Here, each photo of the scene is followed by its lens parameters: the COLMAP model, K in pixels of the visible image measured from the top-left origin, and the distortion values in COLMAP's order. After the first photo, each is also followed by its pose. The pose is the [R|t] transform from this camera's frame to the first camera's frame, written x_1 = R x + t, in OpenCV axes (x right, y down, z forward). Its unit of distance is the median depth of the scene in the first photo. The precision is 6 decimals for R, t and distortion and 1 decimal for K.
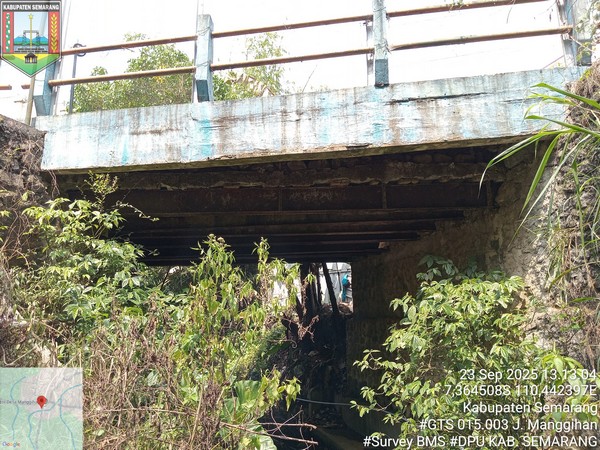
lens RADIAL K [[450.8, 0, 299.1], [0, 450.8, 224.4], [0, 0, 1]] dist [0.025490, -0.067685]
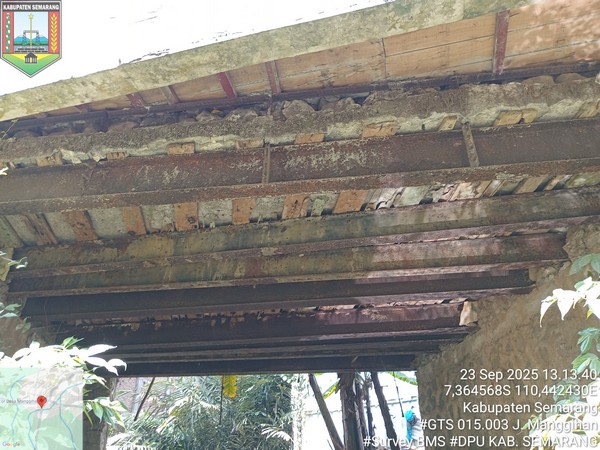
lens RADIAL K [[450.8, 0, 301.5], [0, 450.8, 225.6], [0, 0, 1]] dist [0.025490, -0.067685]
pose [[0.993219, -0.034170, -0.111127, 0.039949], [-0.004578, 0.943599, -0.331059, 0.135447], [0.116172, 0.329323, 0.937043, 0.387583]]
